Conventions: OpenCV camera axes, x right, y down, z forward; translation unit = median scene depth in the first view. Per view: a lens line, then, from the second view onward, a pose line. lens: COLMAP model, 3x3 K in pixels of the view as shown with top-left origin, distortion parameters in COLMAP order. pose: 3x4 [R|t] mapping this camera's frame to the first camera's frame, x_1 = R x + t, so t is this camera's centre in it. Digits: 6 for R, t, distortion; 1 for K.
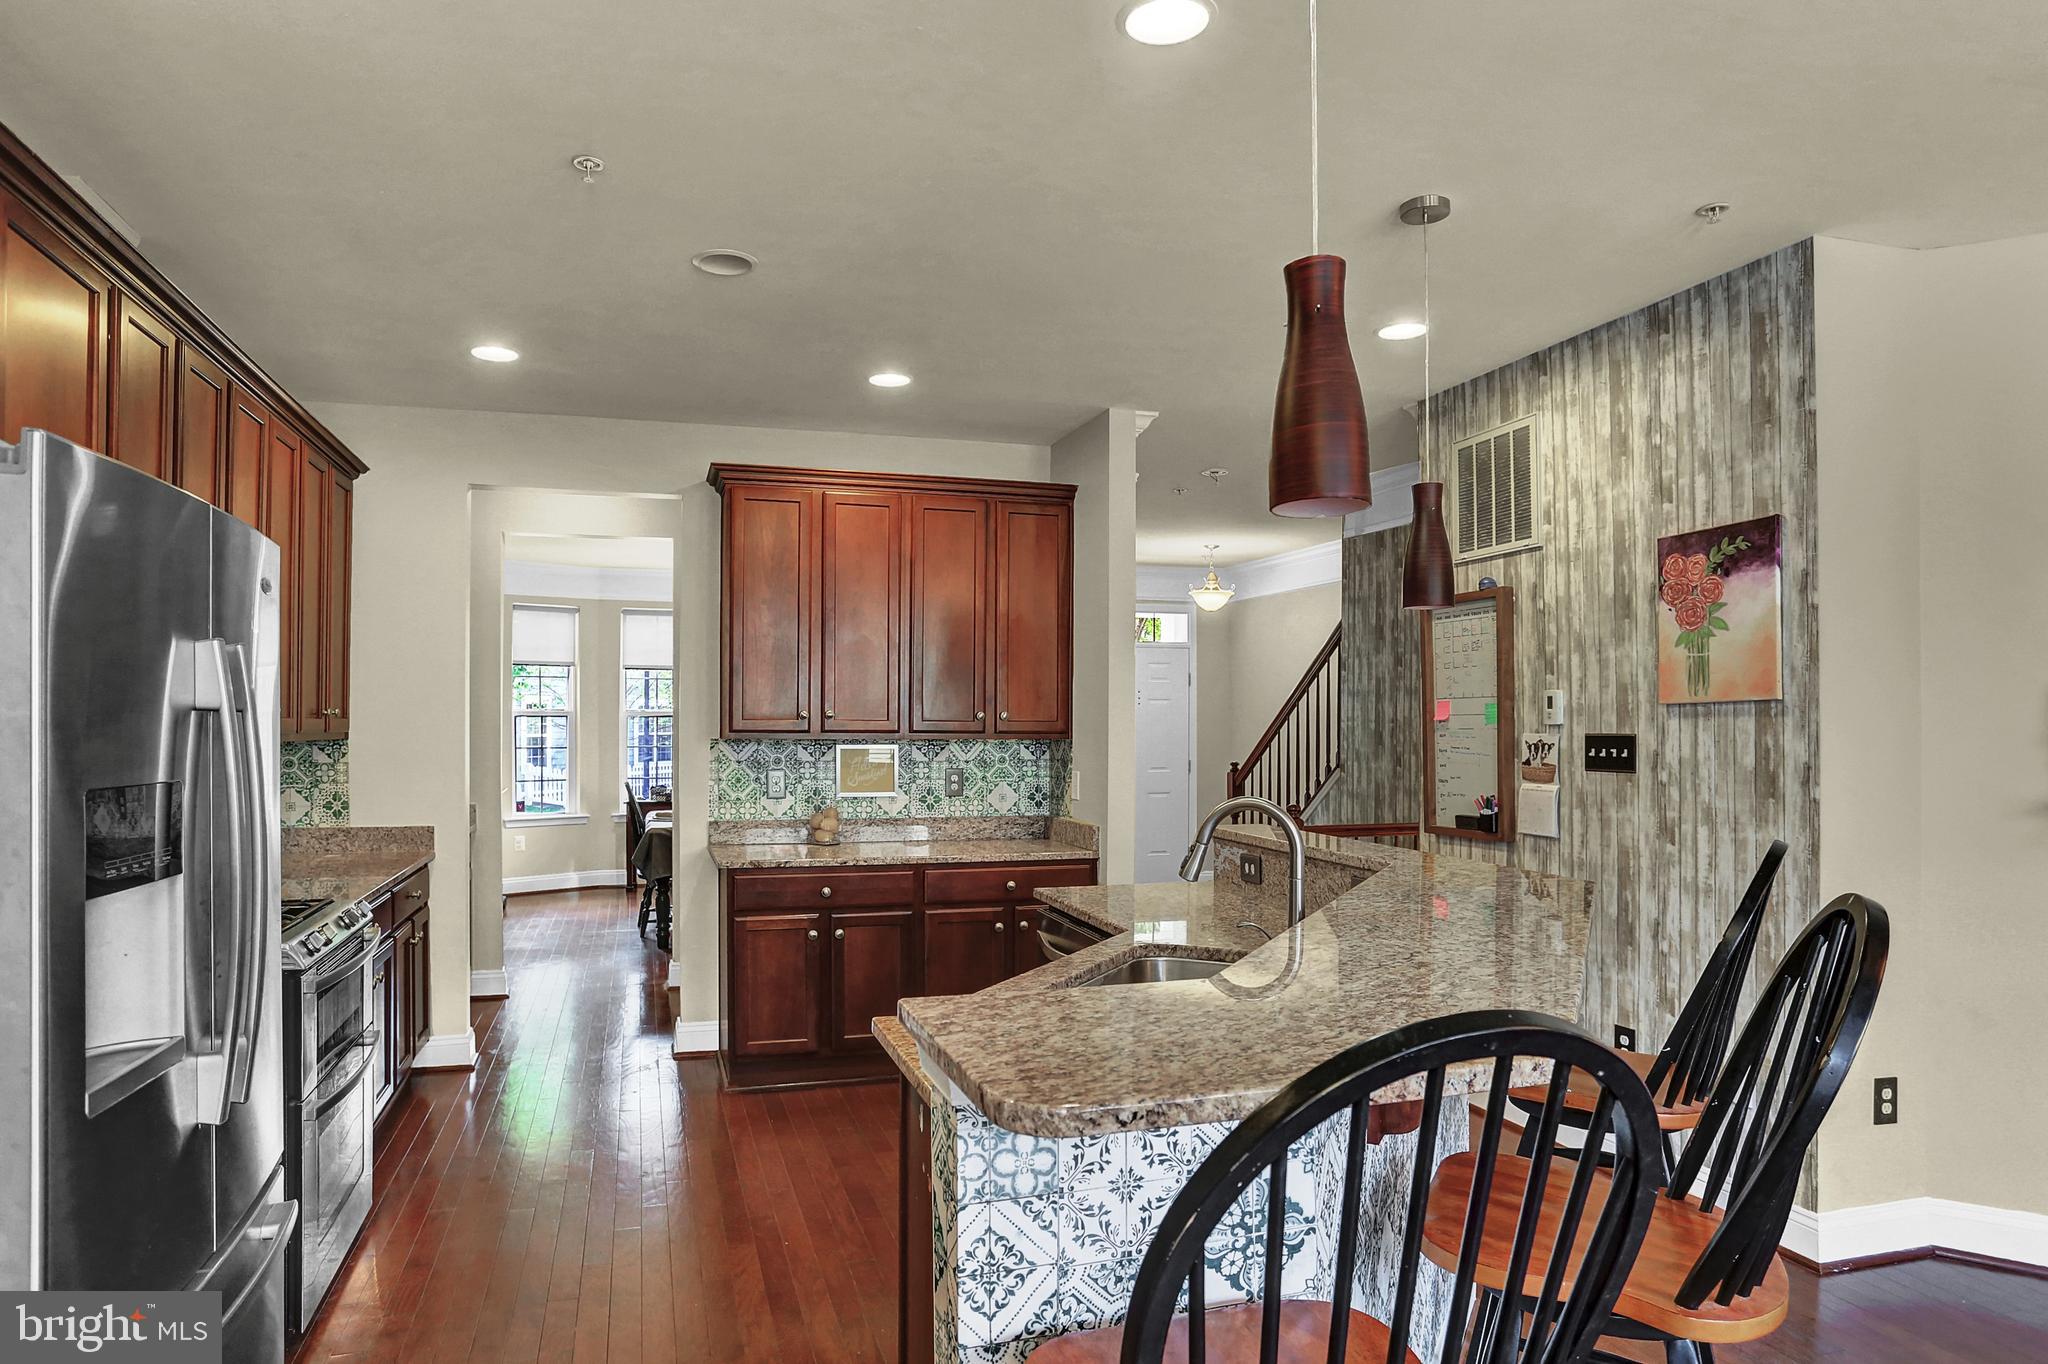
lens RADIAL K [[1194.1, 0, 939.3], [0, 1194.1, 725.6], [0, 0, 1]] dist [-0.095299, 0.070444]
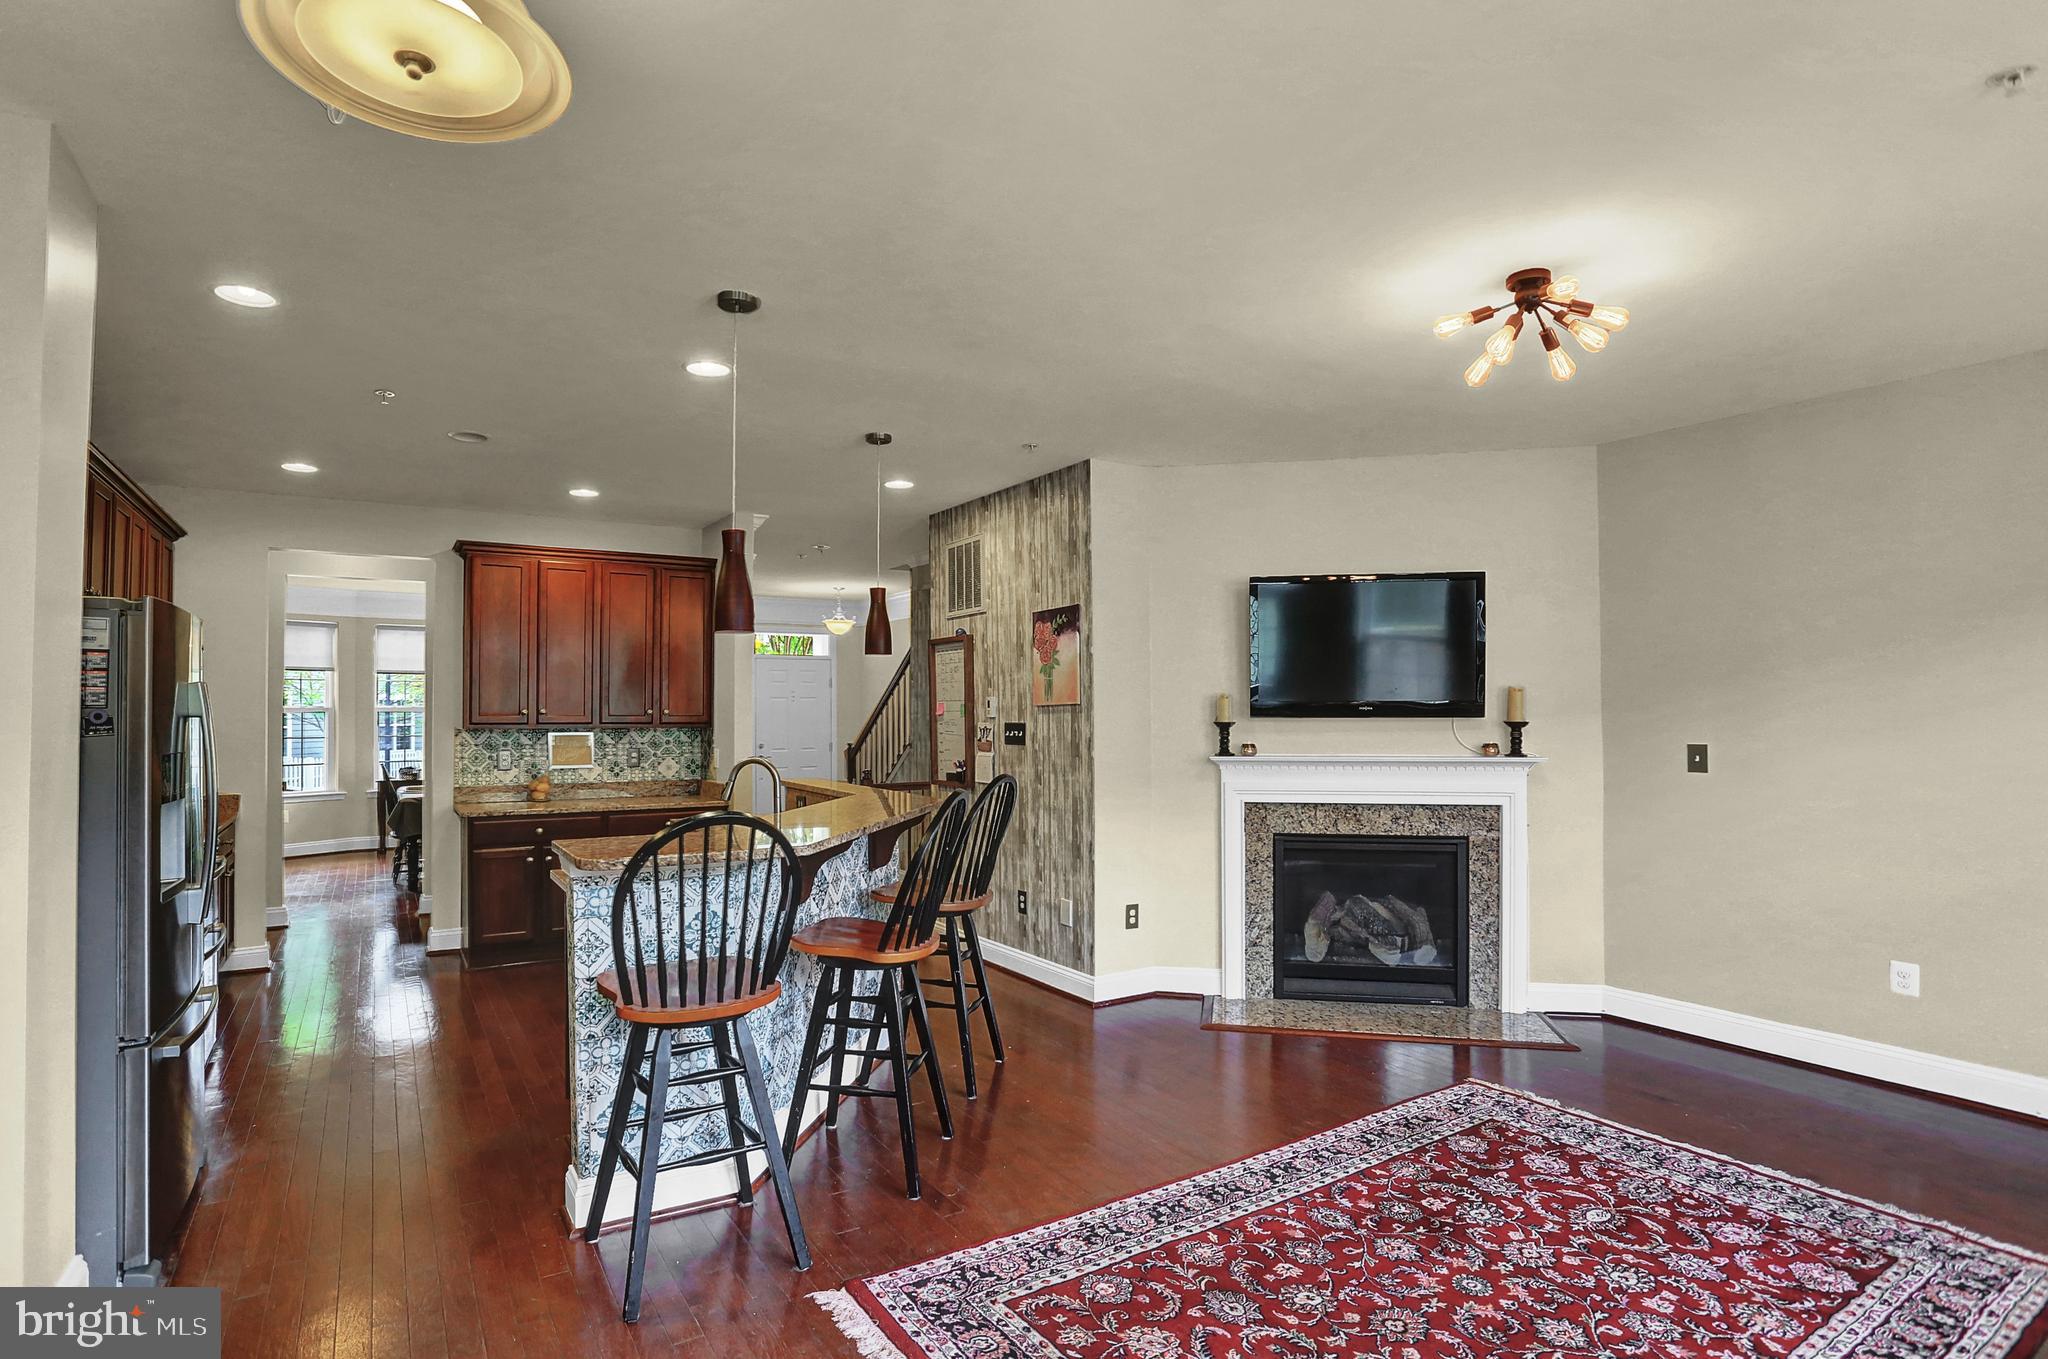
lens RADIAL K [[1030.9, 0, 962.3], [0, 1030.9, 702.3], [0, 0, 1]] dist [-0.070215, 0.028173]
pose [[0.960835, -0.001123, 0.277119, 0.056175], [0.004531, 0.999922, -0.011656, -0.004312], [-0.277084, 0.012455, 0.960765, -0.345669]]
